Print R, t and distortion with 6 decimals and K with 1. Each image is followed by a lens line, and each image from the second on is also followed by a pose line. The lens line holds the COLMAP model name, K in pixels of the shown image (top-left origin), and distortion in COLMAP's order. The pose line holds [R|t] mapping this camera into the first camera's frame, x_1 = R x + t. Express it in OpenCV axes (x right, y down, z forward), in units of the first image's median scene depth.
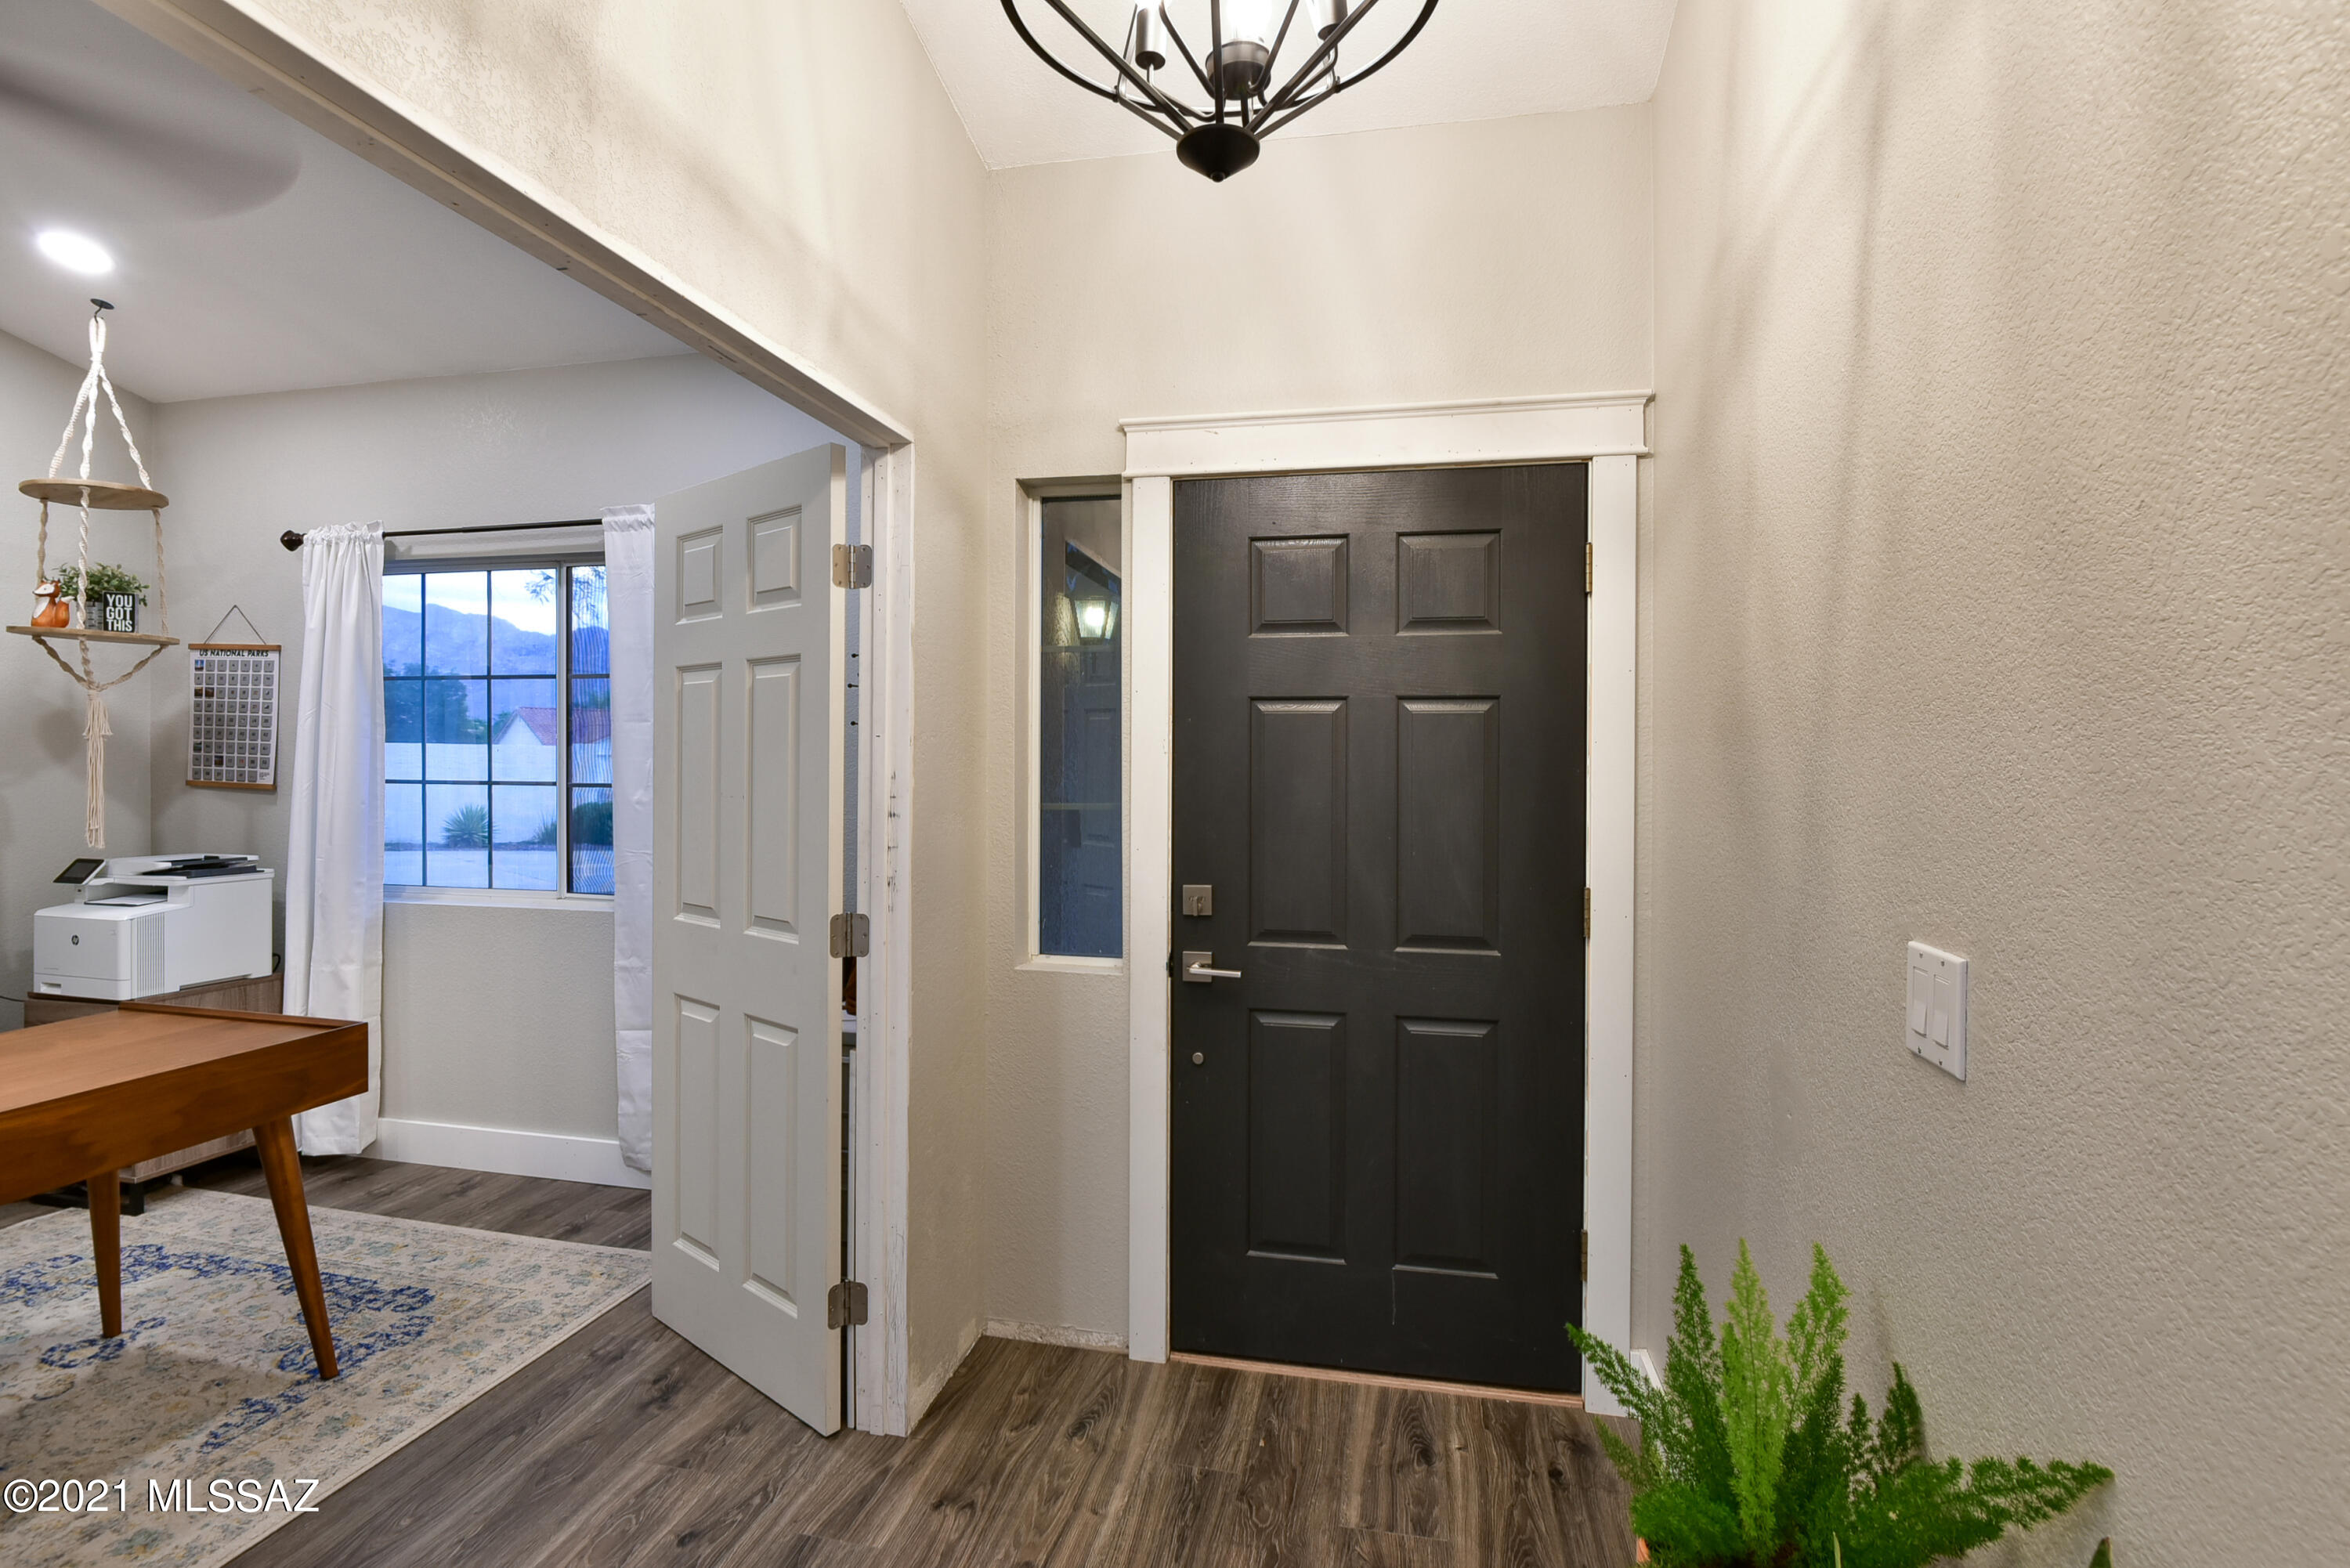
lens RADIAL K [[1098.6, 0, 1183.4], [0, 1098.6, 774.3], [0, 0, 1]] dist [-0.011698, -0.008698]
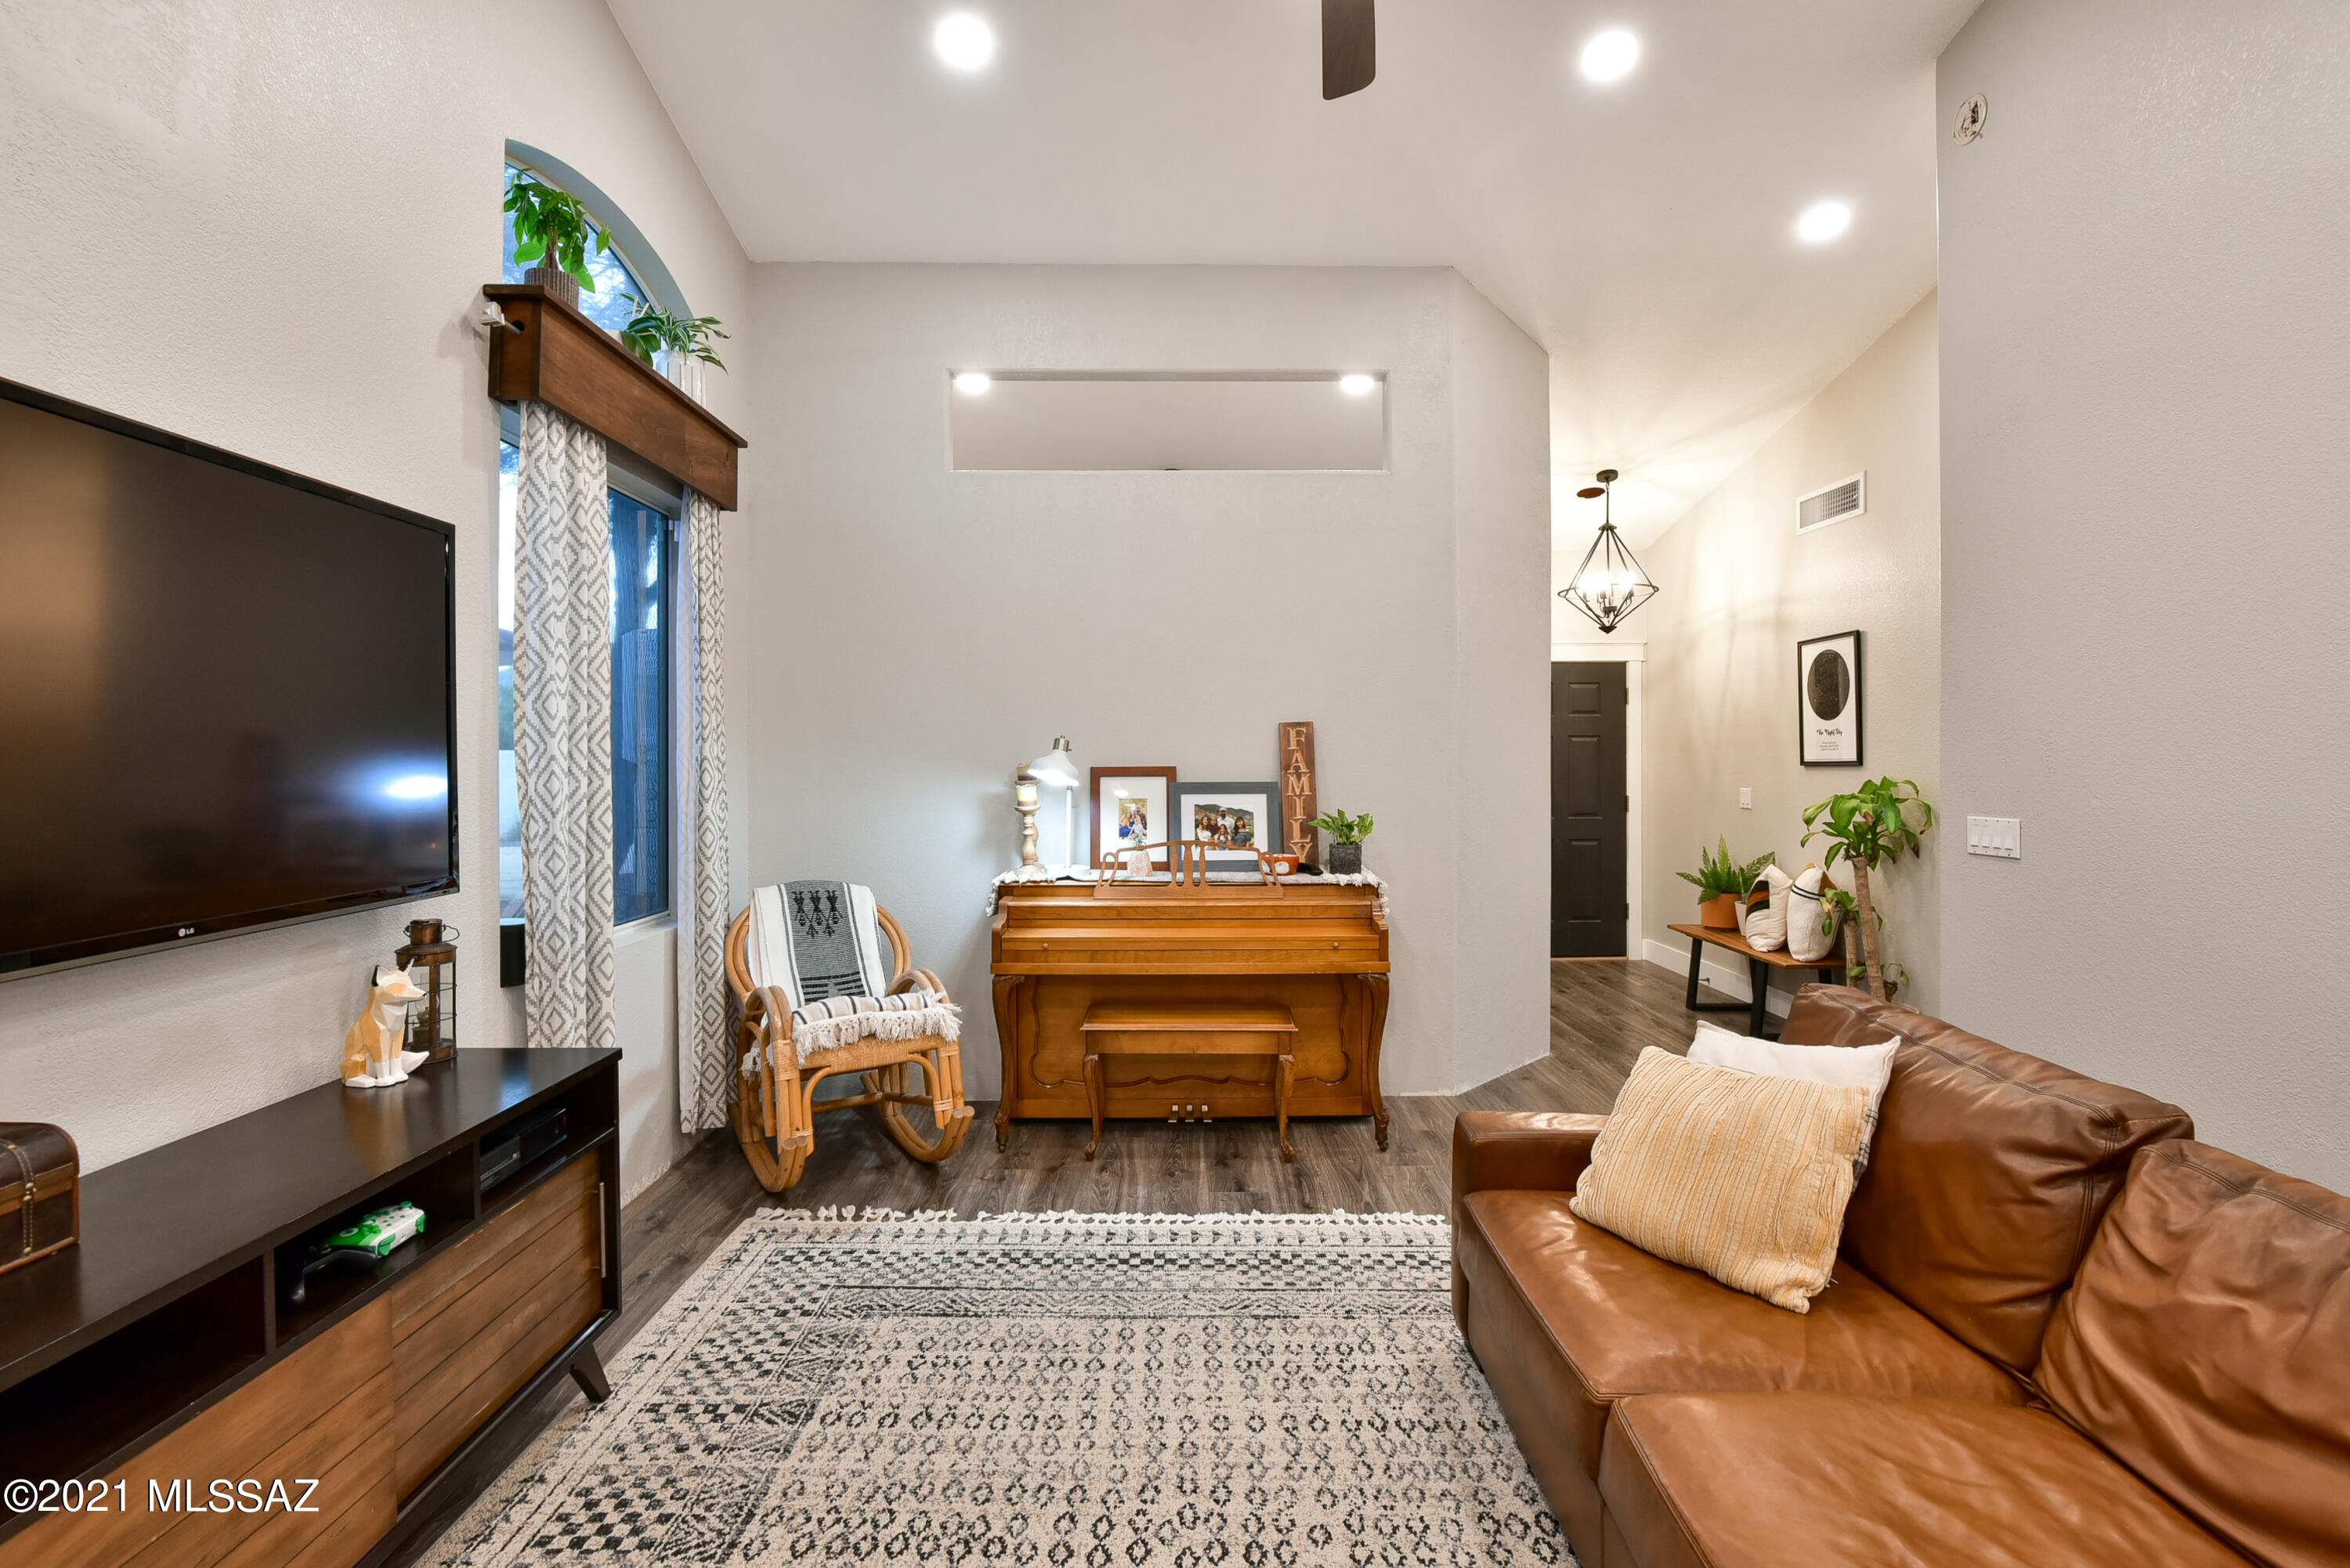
lens RADIAL K [[1099.2, 0, 1182.5], [0, 1099.2, 760.4], [0, 0, 1]] dist [-0.002528, -0.011545]
pose [[0.975885, -0.007172, 0.218168, -1.632235], [0.009207, 0.999923, -0.008313, 0.015200], [-0.218092, 0.010121, 0.975876, -1.880314]]
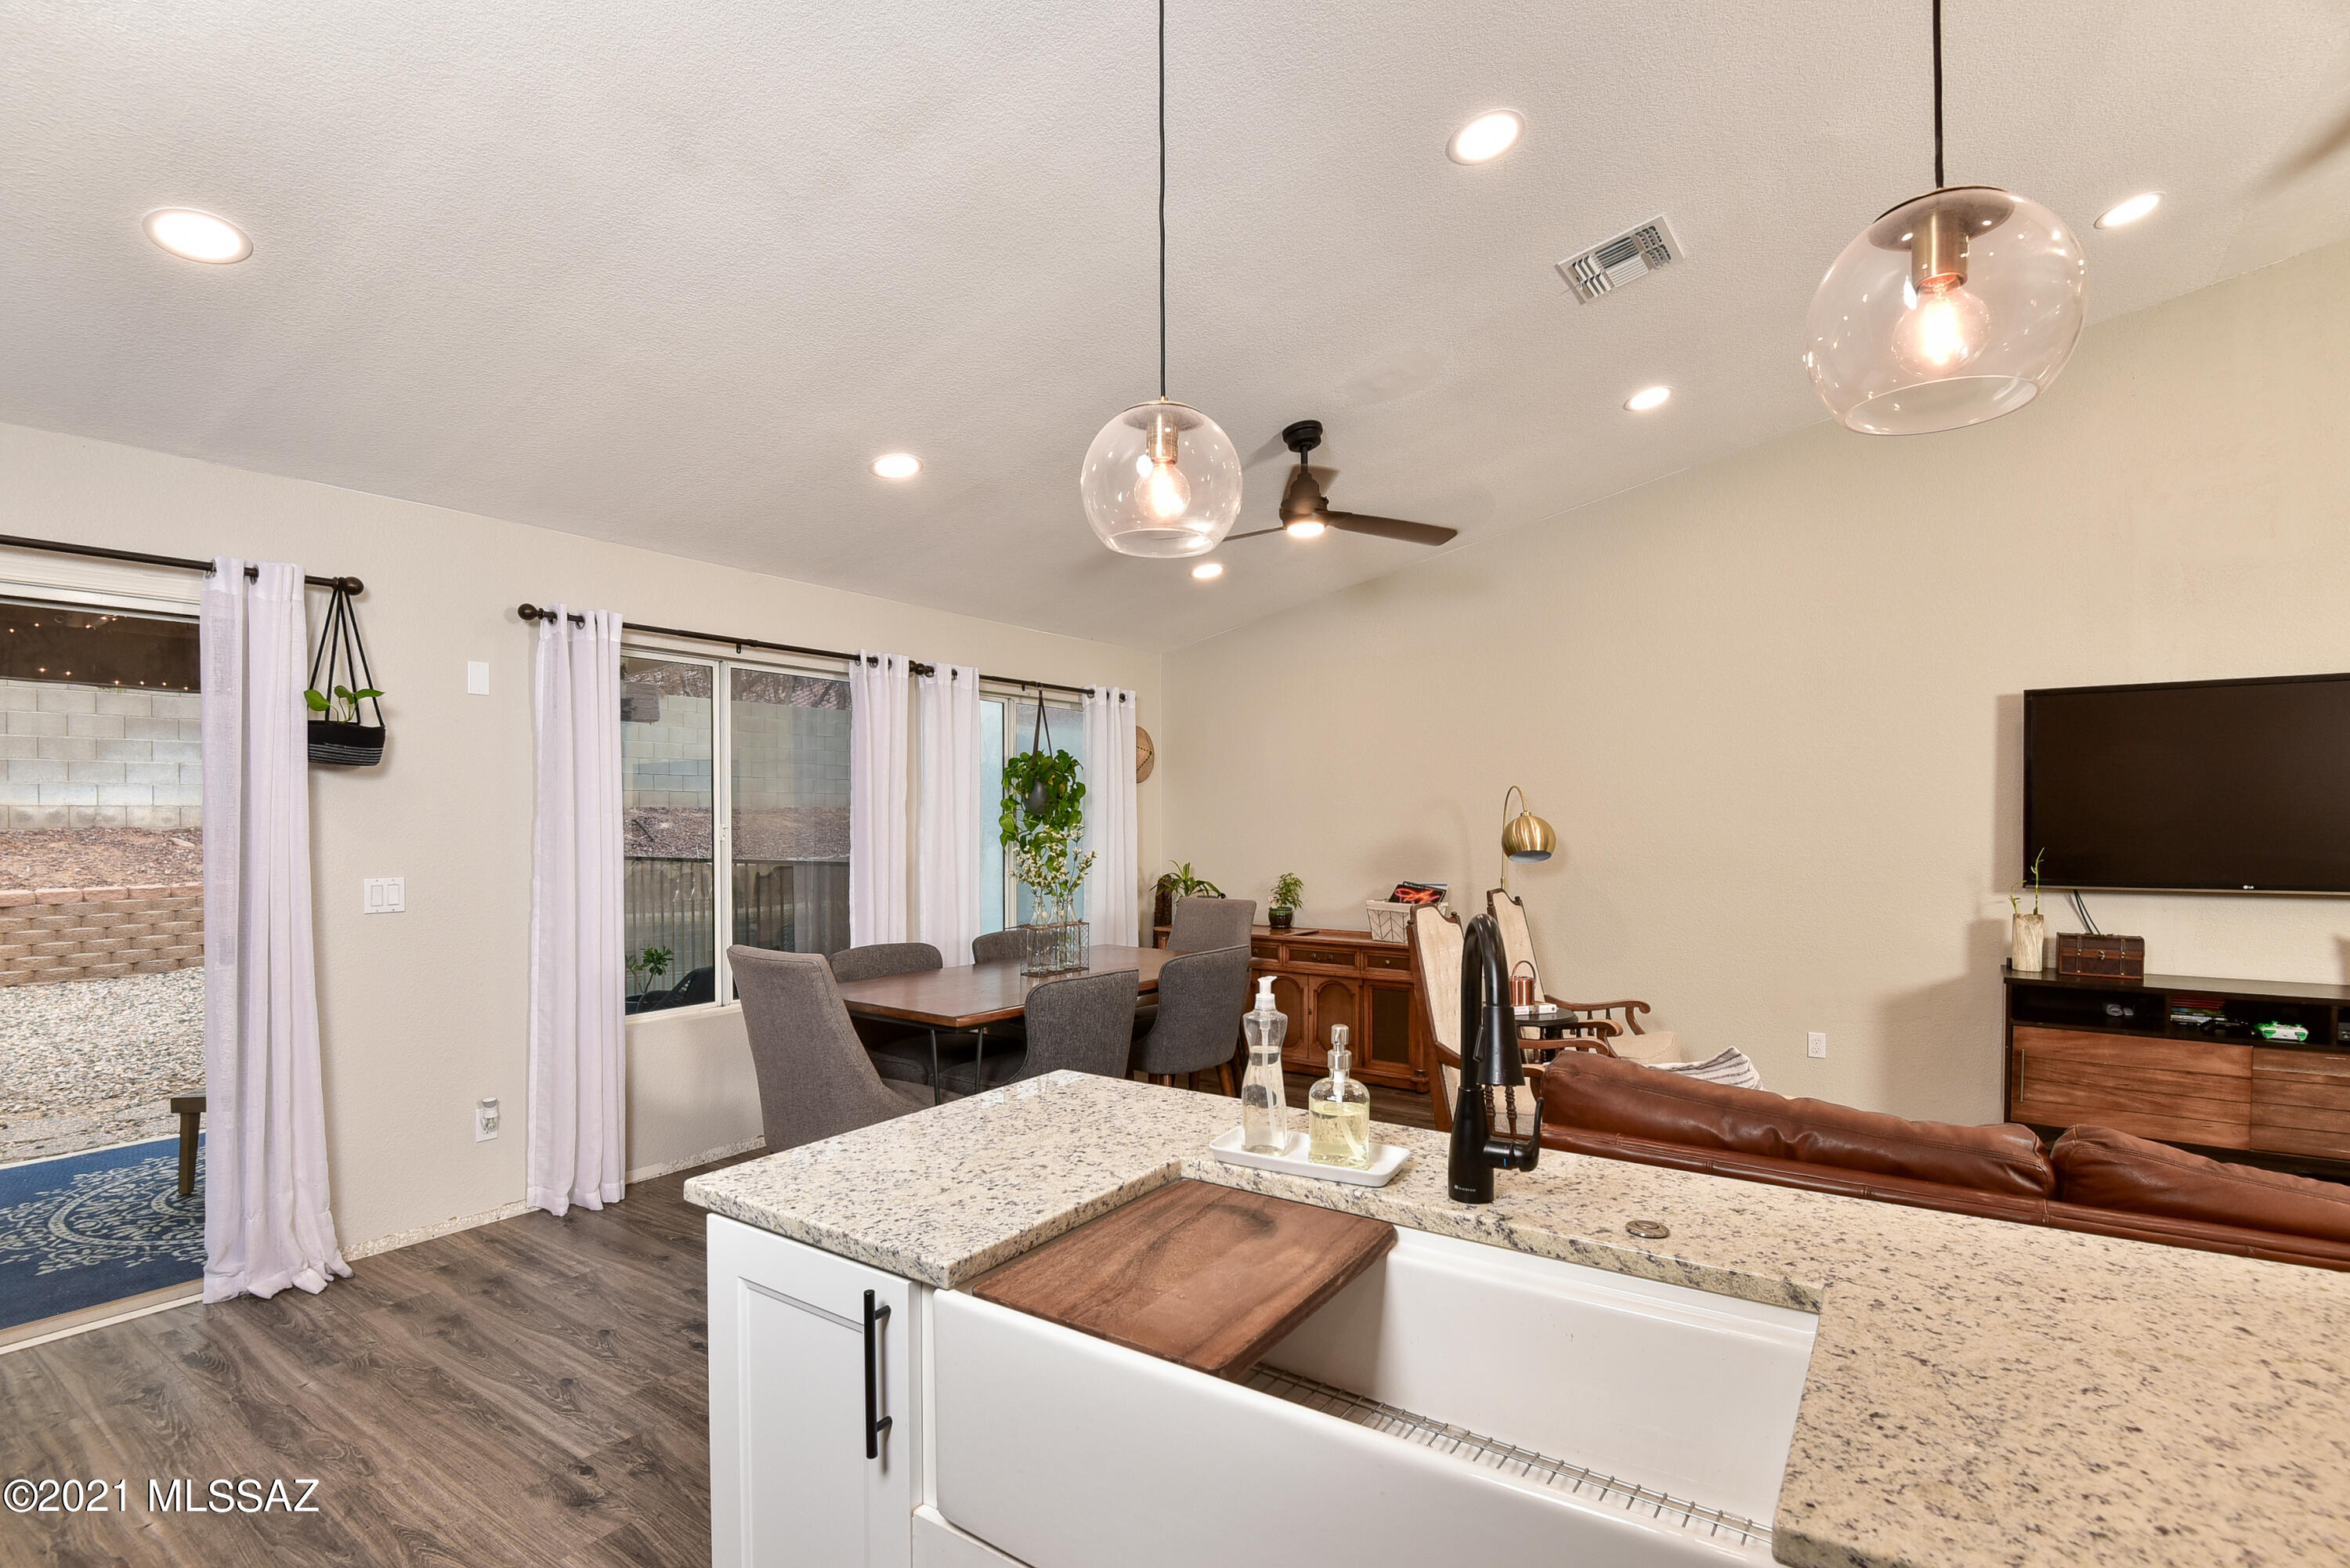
lens RADIAL K [[1066.9, 0, 1235.6], [0, 1066.9, 829.6], [0, 0, 1]] dist [-0.011791, -0.005248]
pose [[-0.358689, 0.002672, -0.933453, 0.053774], [-0.010065, 0.999927, 0.006730, 0.030739], [0.933403, 0.011809, -0.358635, -1.923153]]
